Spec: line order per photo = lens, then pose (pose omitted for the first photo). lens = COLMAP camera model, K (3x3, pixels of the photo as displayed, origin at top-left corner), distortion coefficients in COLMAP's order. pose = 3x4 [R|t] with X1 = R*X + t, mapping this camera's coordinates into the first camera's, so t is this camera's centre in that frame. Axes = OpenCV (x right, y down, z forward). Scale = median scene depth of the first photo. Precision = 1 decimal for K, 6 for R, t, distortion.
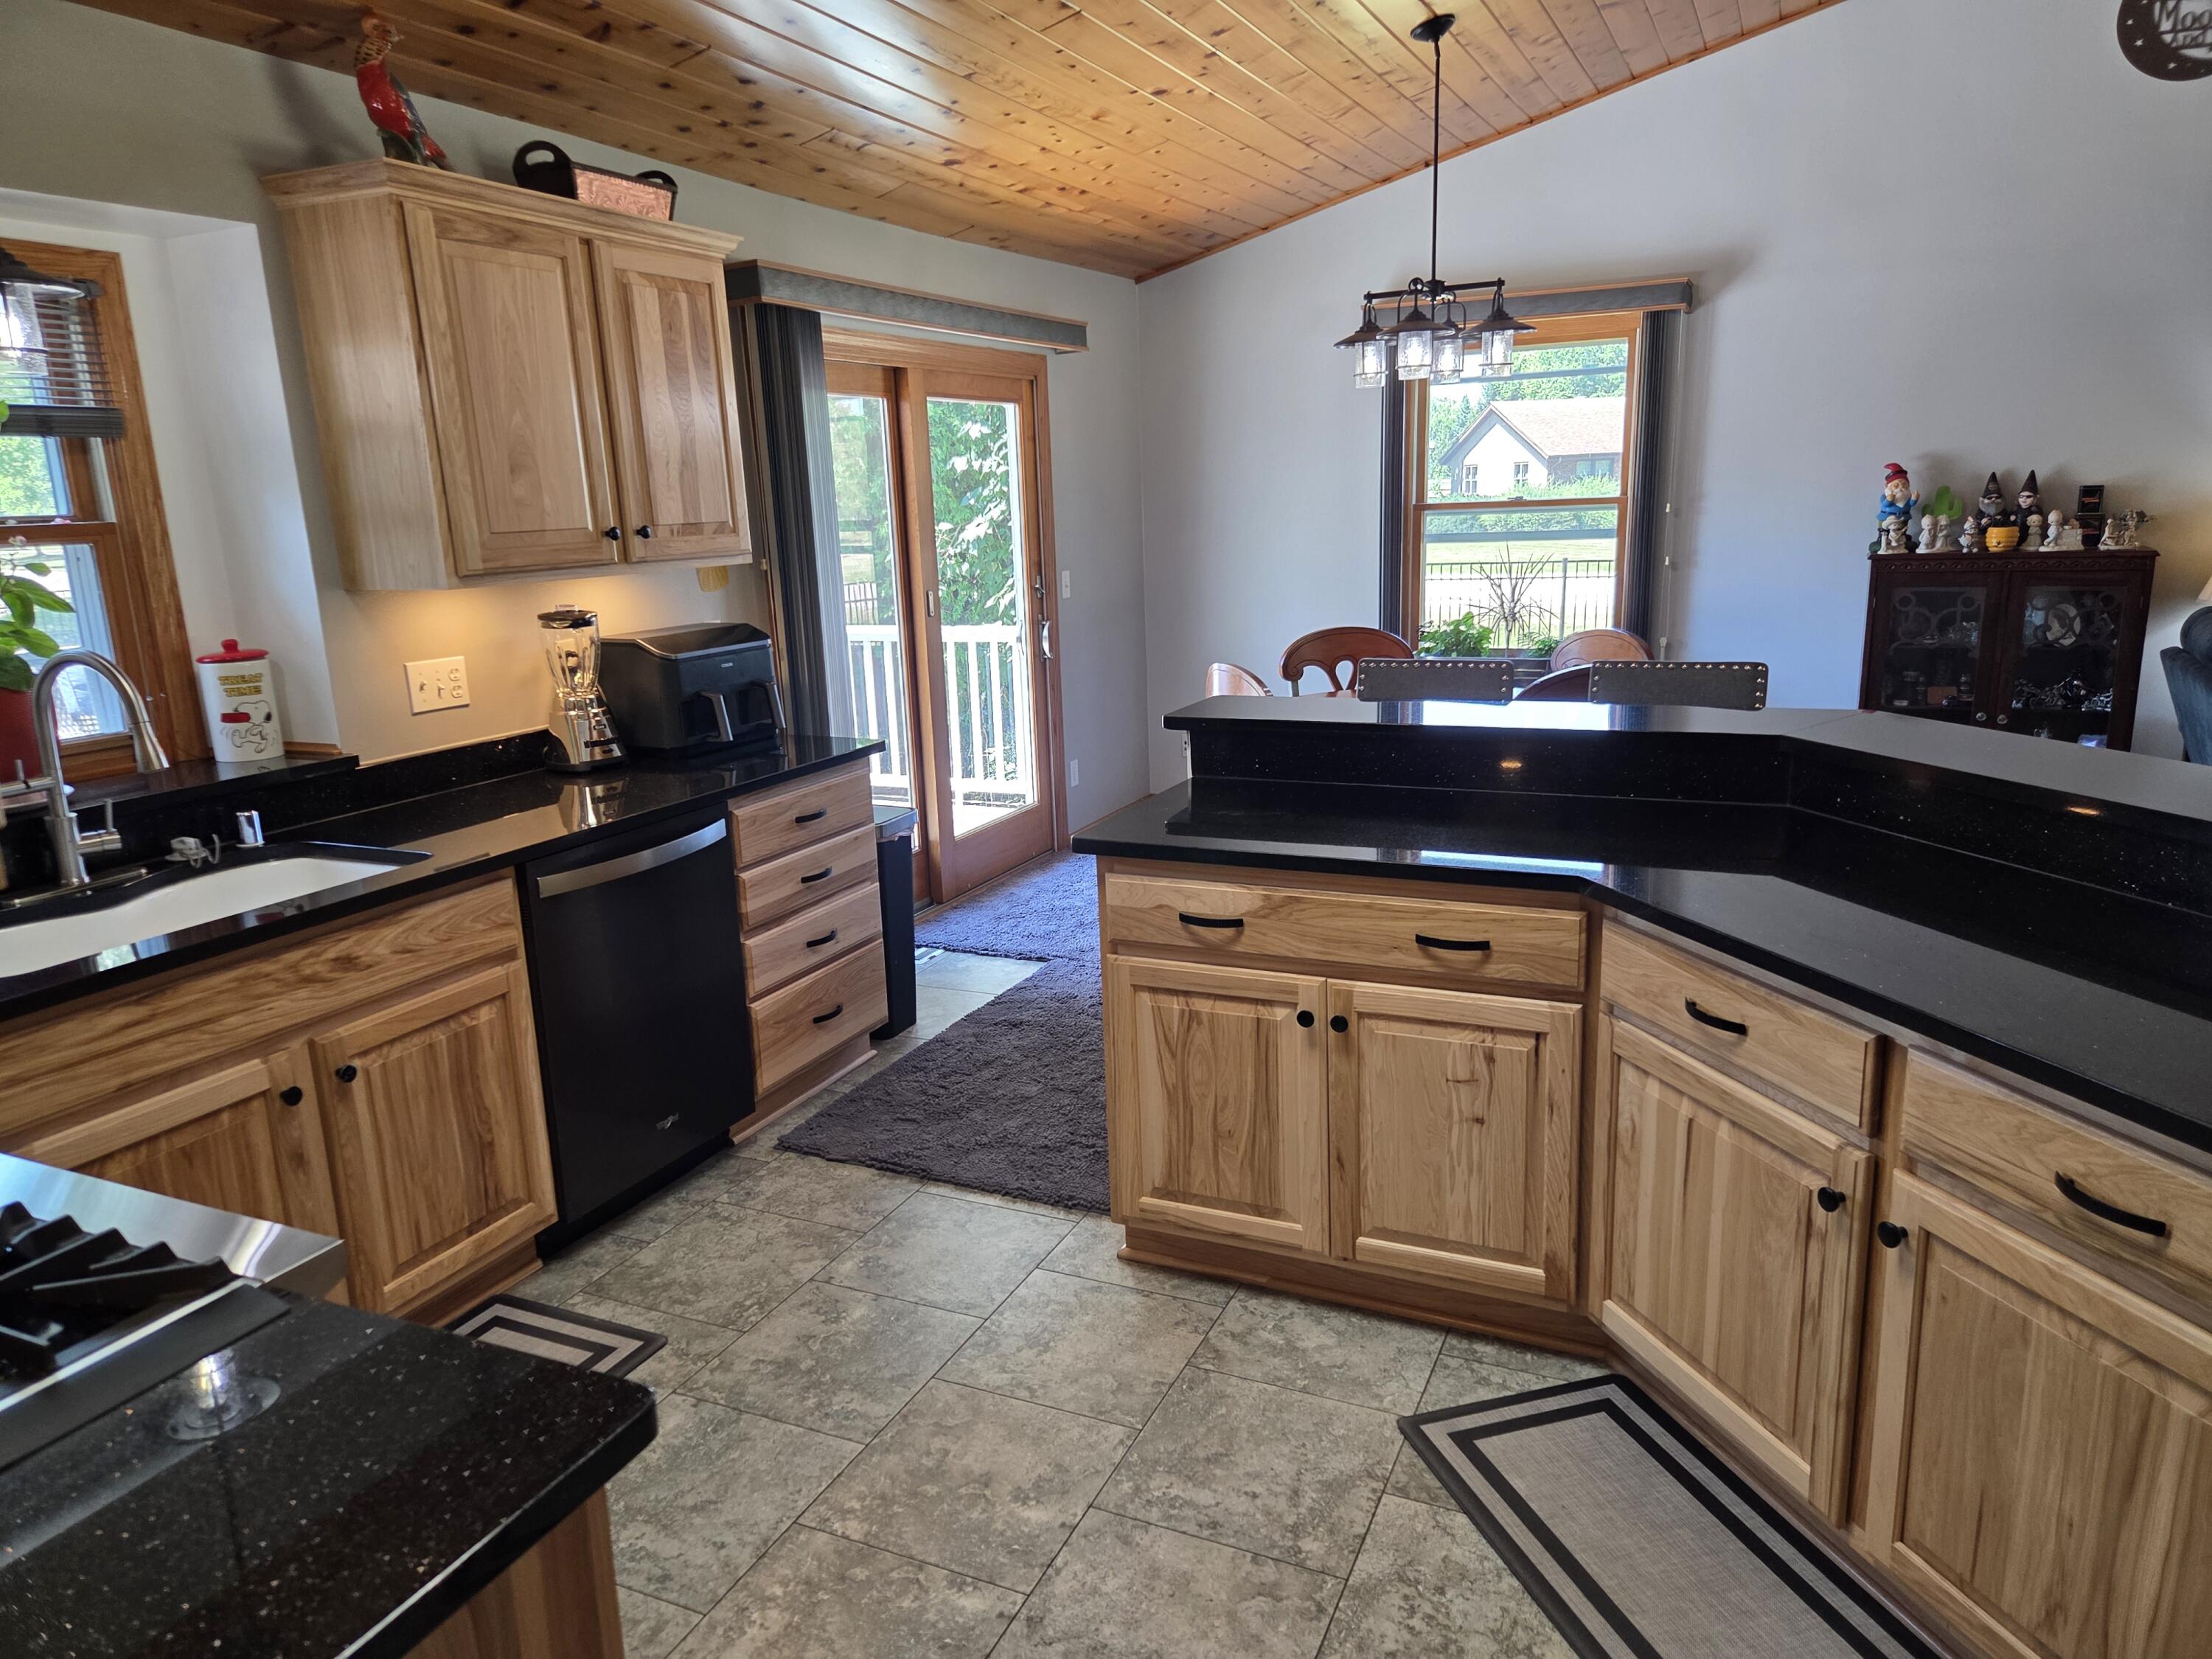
lens RADIAL K [[1476.4, 0, 1100.4], [0, 1476.4, 841.1], [0, 0, 1]] dist [0.065190, -0.047094]
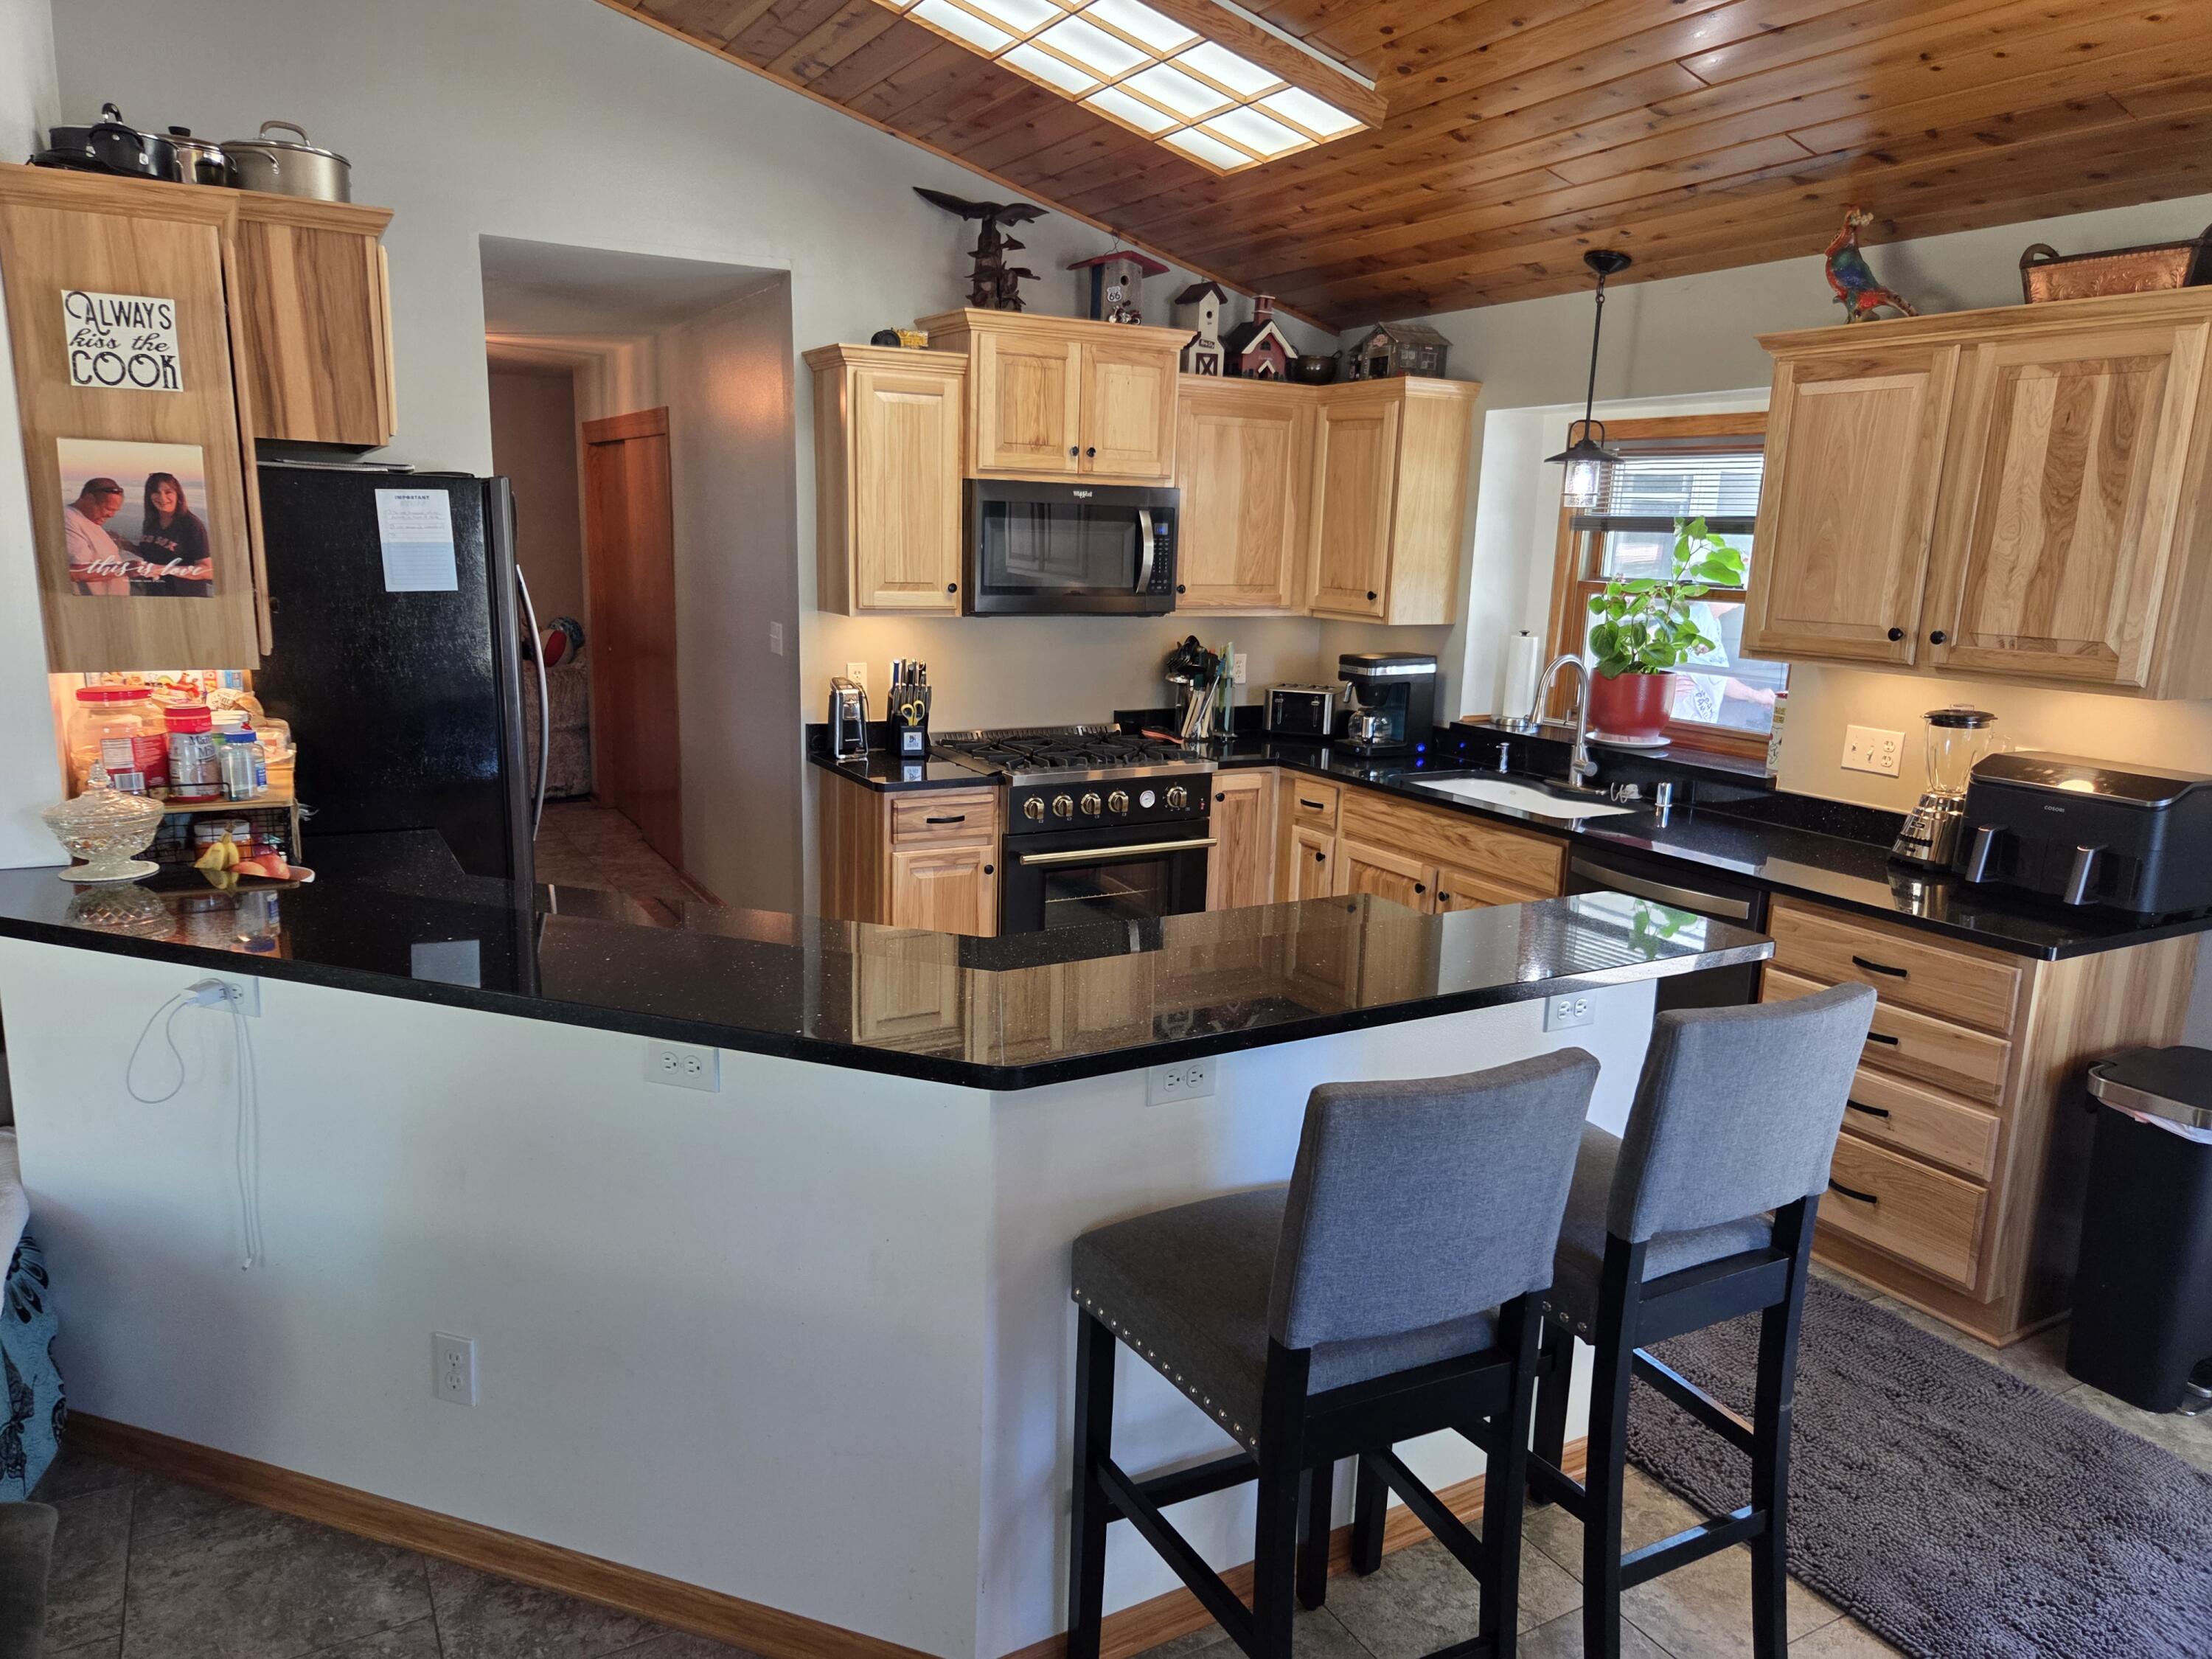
lens RADIAL K [[1476.4, 0, 1103.1], [0, 1476.4, 837.2], [0, 0, 1]] dist [0.065190, -0.047094]
pose [[-0.581254, 0.185233, -0.792359, 0.780434], [-0.198888, 0.911872, 0.359072, -0.322681], [0.789042, 0.366303, -0.493189, 1.071218]]
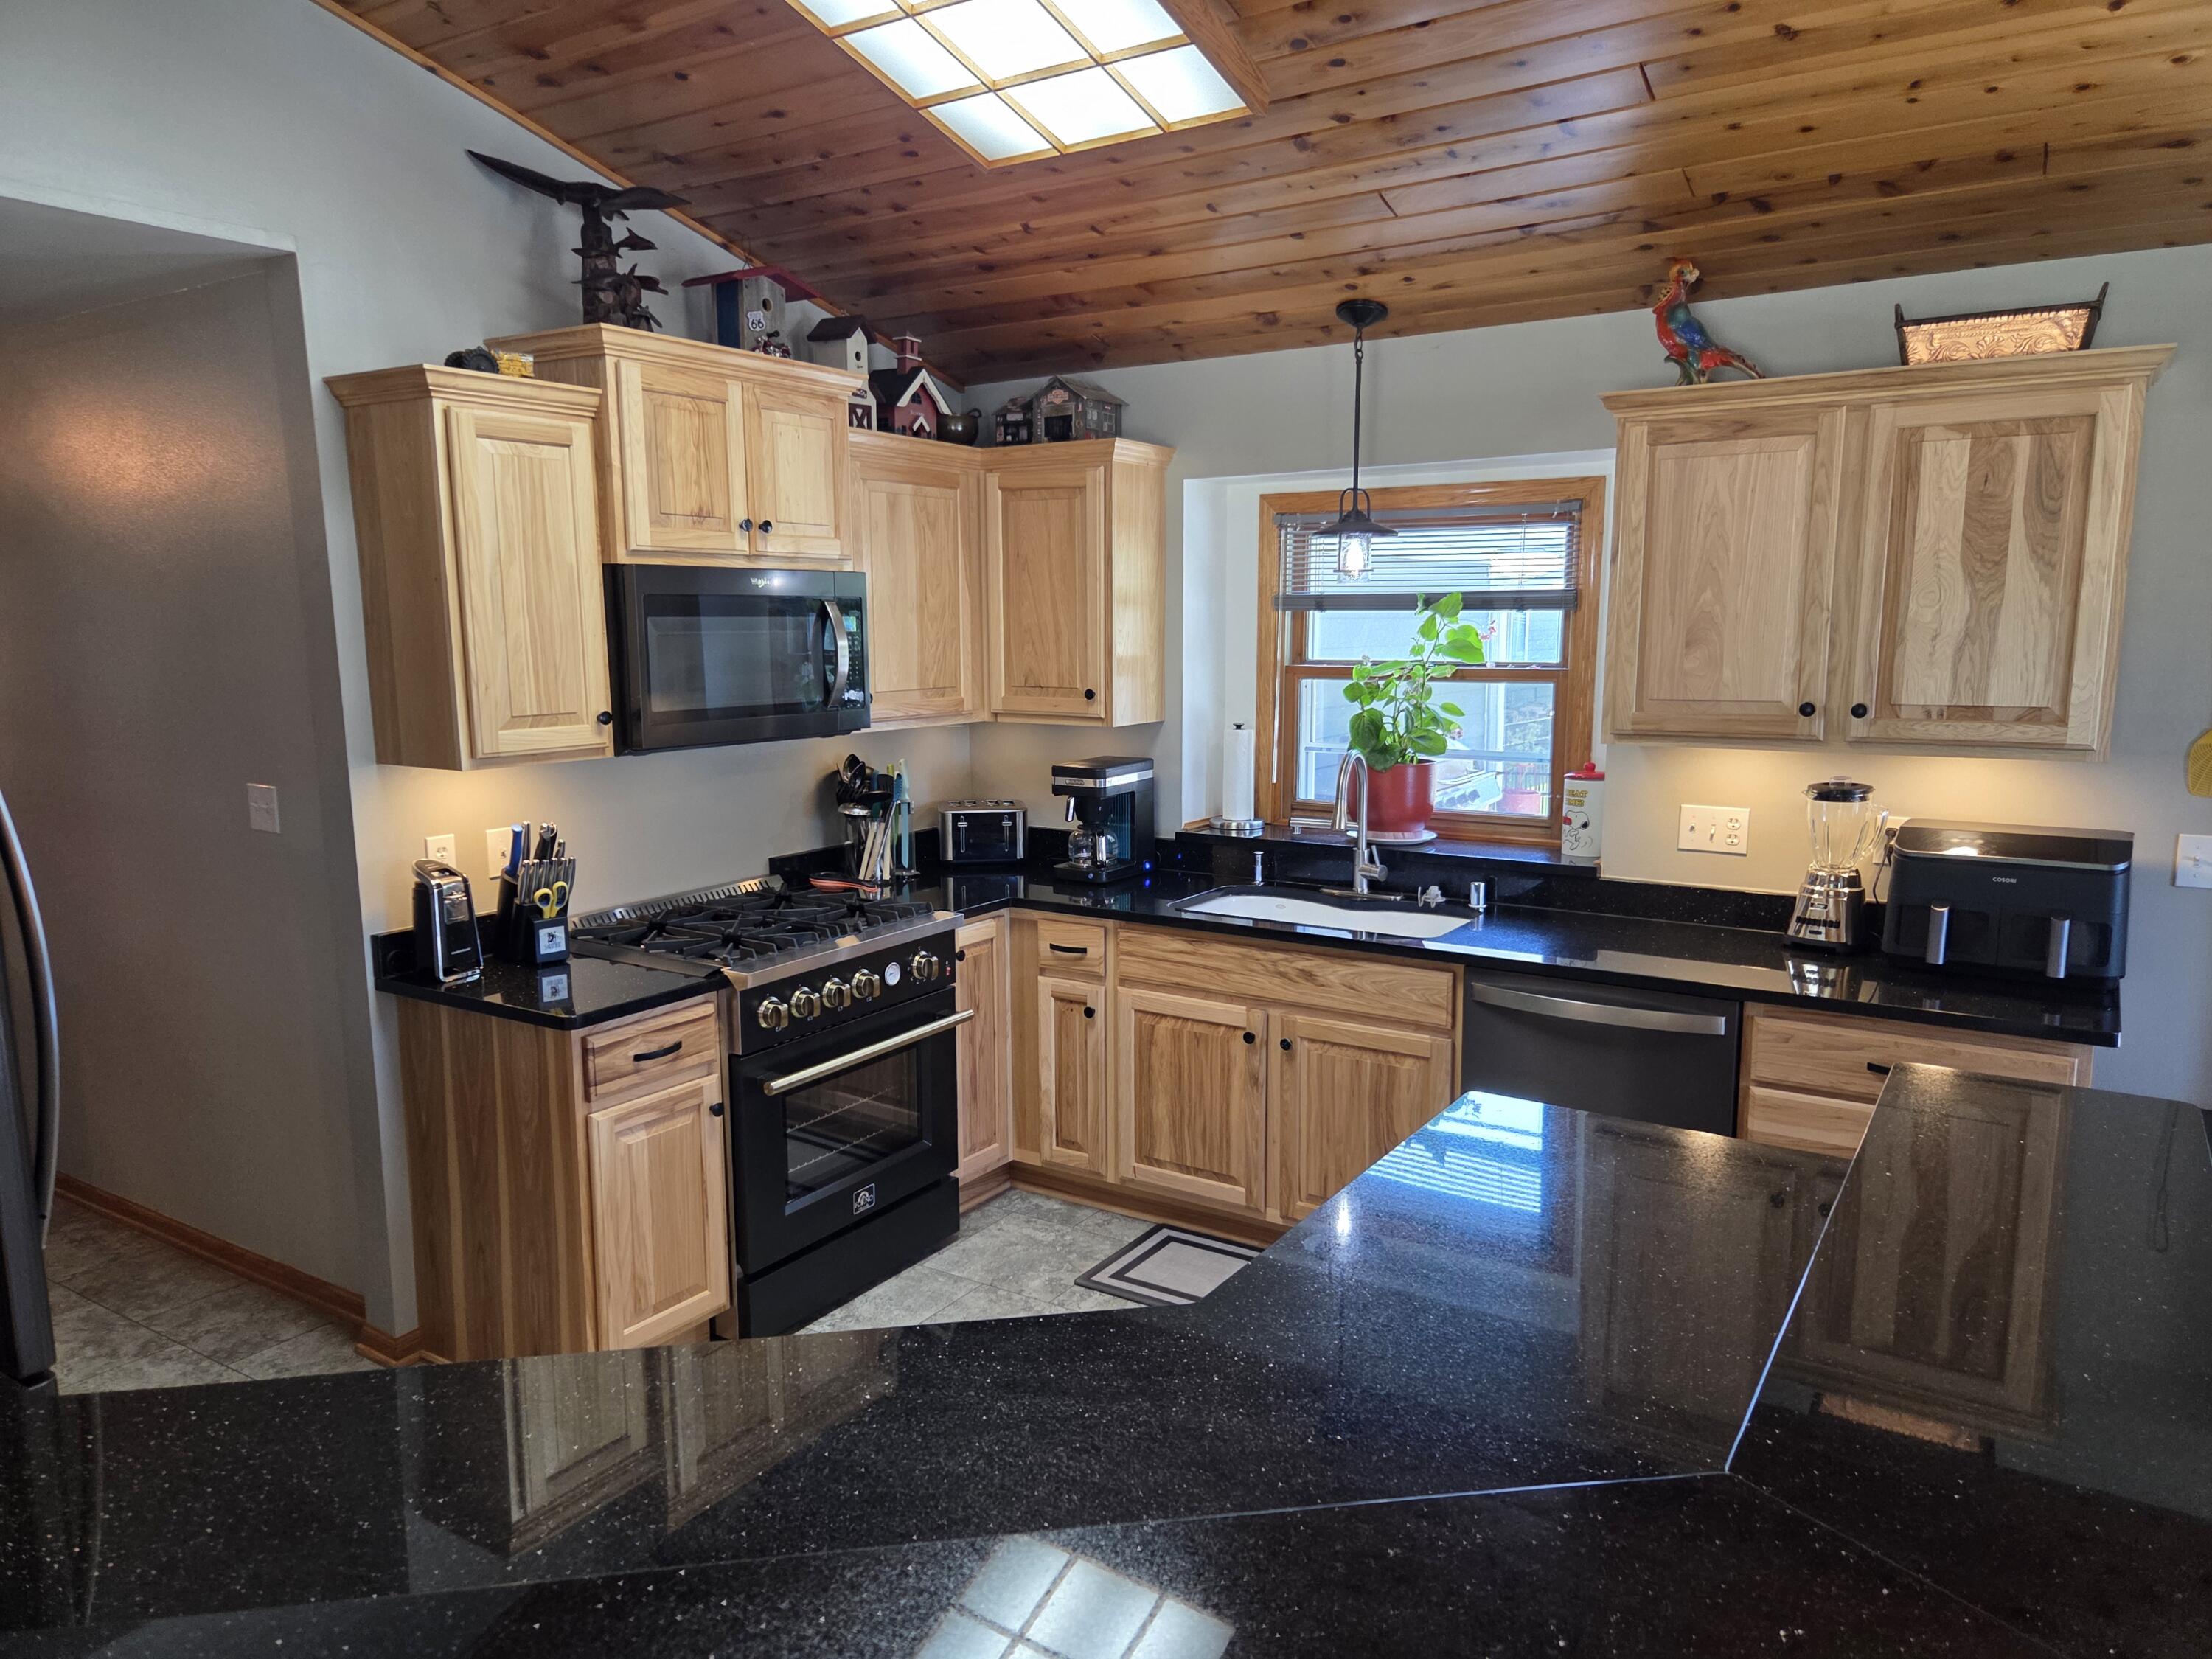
lens RADIAL K [[1476.4, 0, 1102.0], [0, 1476.4, 851.2], [0, 0, 1]] dist [0.065190, -0.047094]
pose [[-0.140182, 0.191760, -0.971379, 0.647635], [-0.221258, 0.950190, 0.219508, -0.219104], [0.965087, 0.245697, -0.090771, 0.639885]]
